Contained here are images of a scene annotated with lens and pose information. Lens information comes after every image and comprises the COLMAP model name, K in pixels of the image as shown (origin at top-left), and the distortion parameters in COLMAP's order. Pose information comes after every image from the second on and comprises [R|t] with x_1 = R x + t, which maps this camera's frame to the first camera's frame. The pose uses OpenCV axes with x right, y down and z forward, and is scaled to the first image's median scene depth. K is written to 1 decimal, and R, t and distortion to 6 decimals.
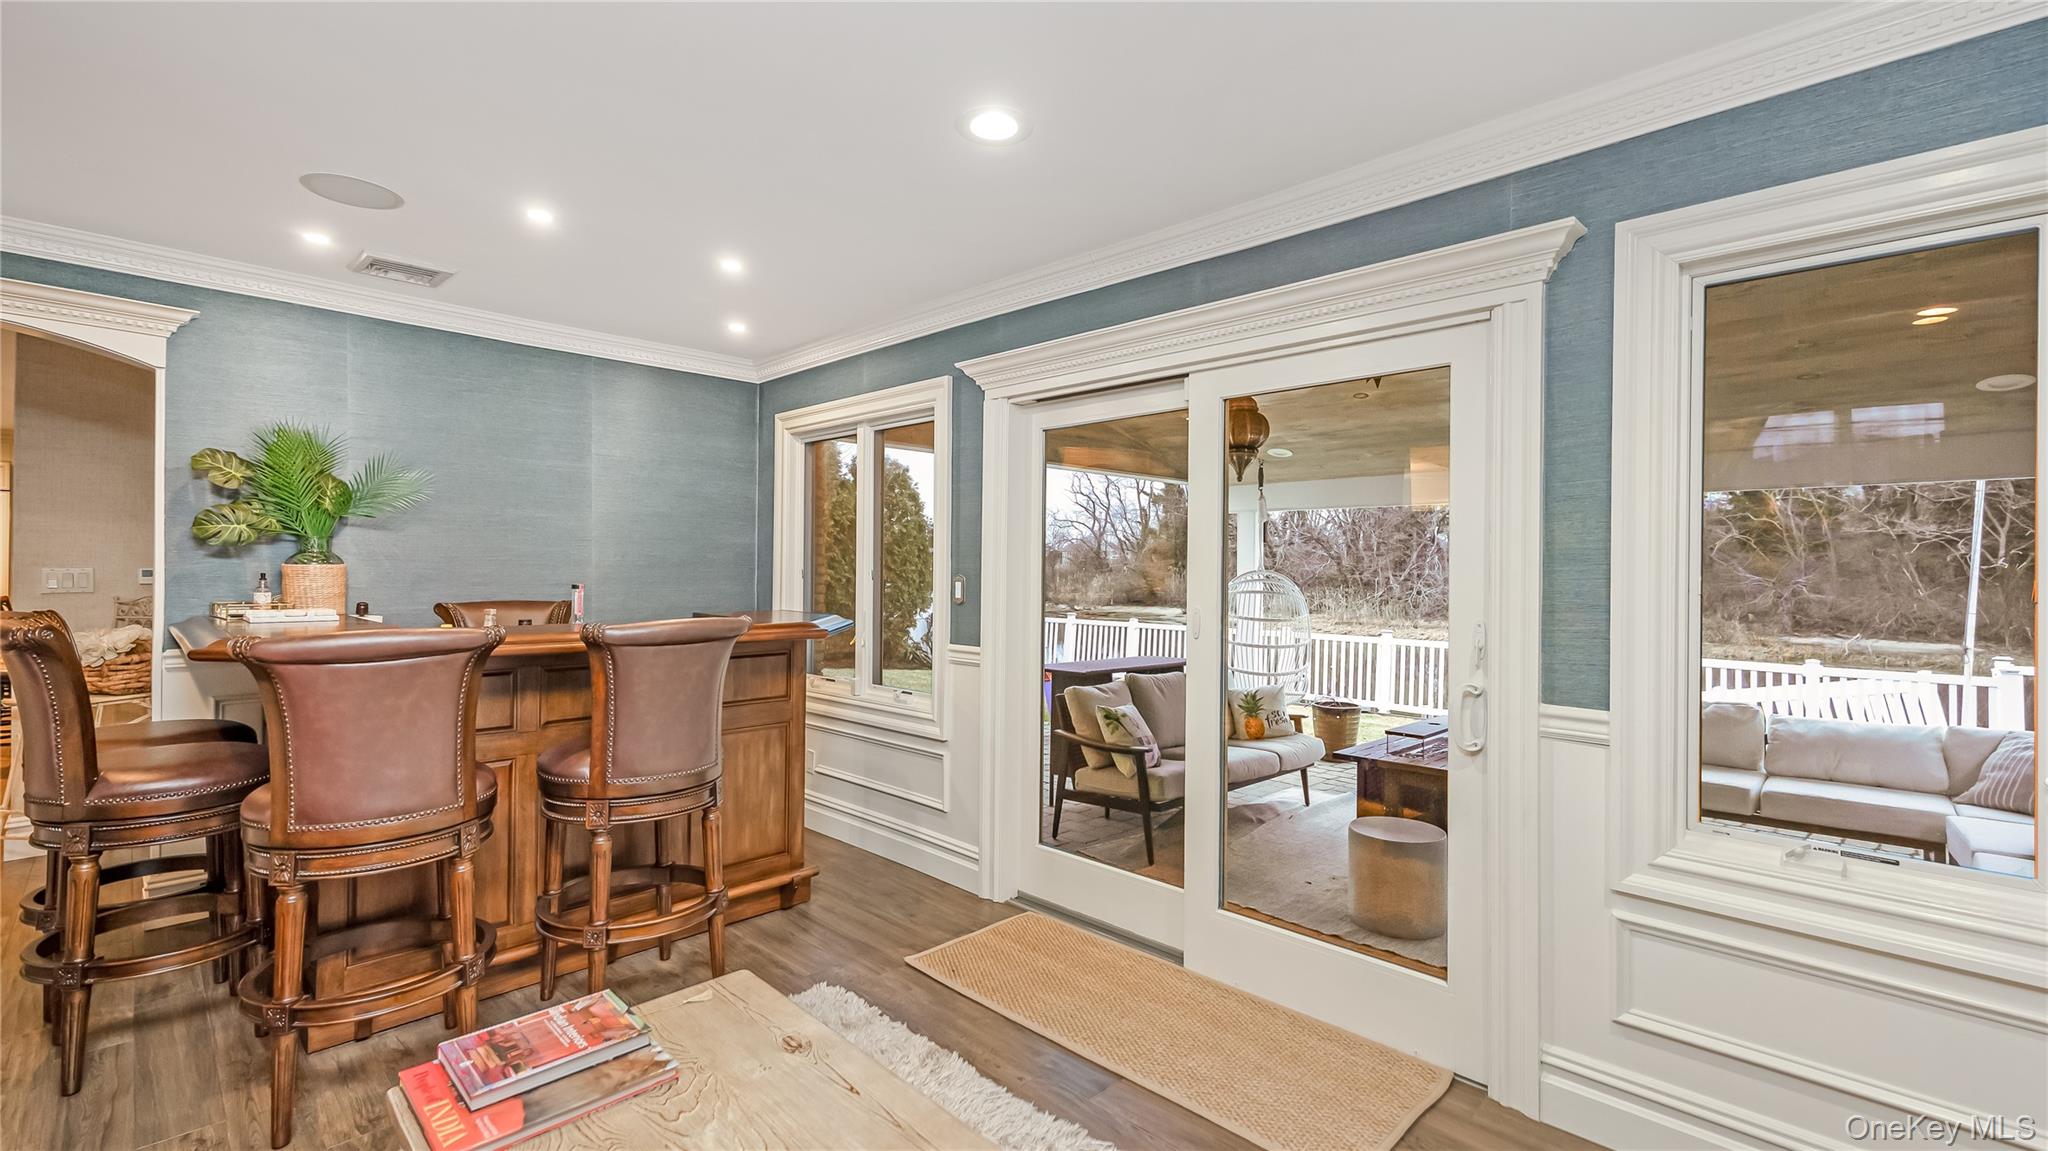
lens RADIAL K [[895.2, 0, 1025.9], [0, 895.2, 567.9], [0, 0, 1]] dist [0.003094, 0.000067]
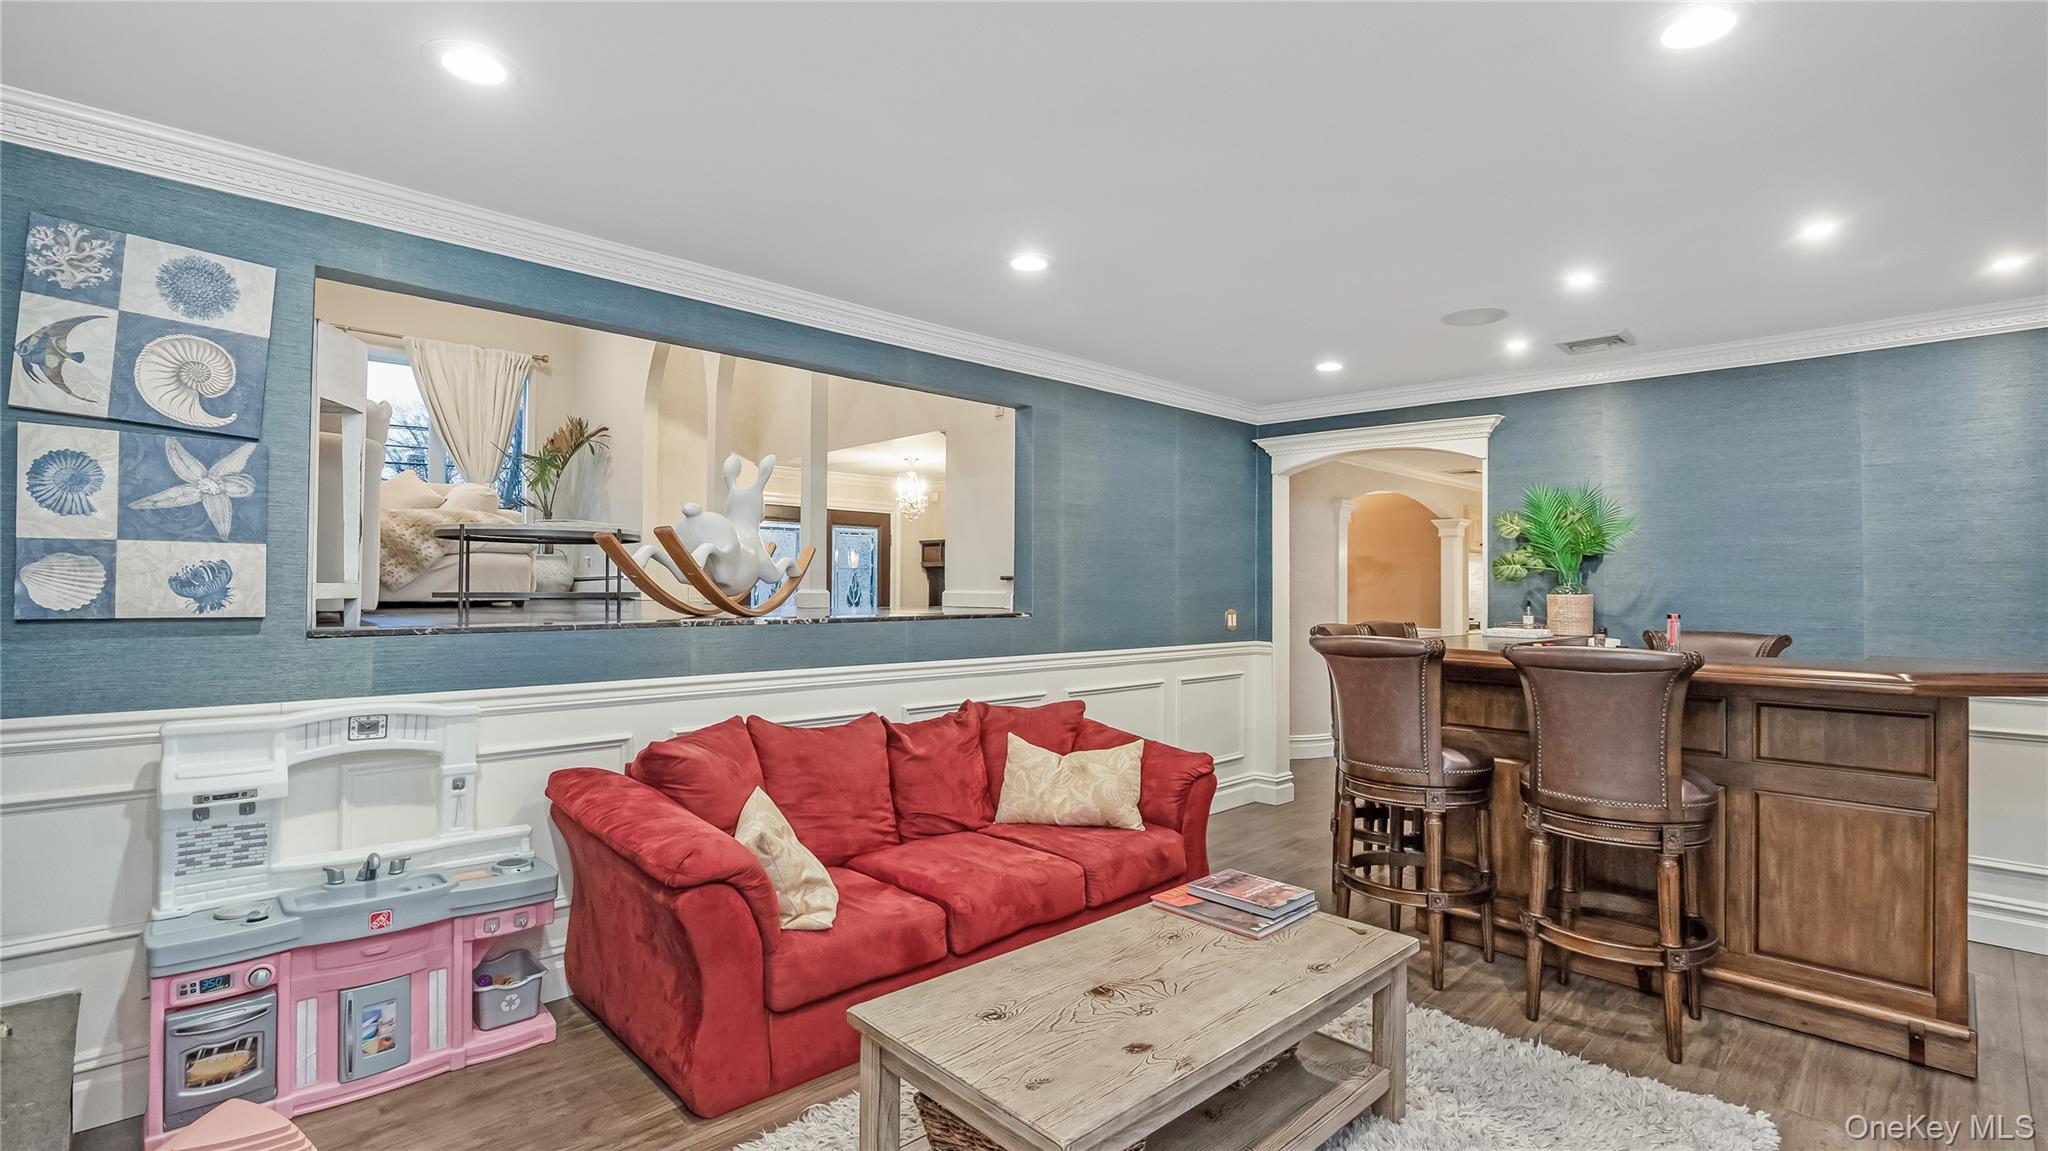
lens RADIAL K [[925.6, 0, 1031.3], [0, 925.6, 580.7], [0, 0, 1]] dist [-0.012779, 0.000176]
pose [[-0.030645, -0.015858, -0.999405, 0.520136], [-0.009385, 0.999835, -0.015577, 0.003617], [0.999486, 0.008902, -0.030788, 0.304965]]
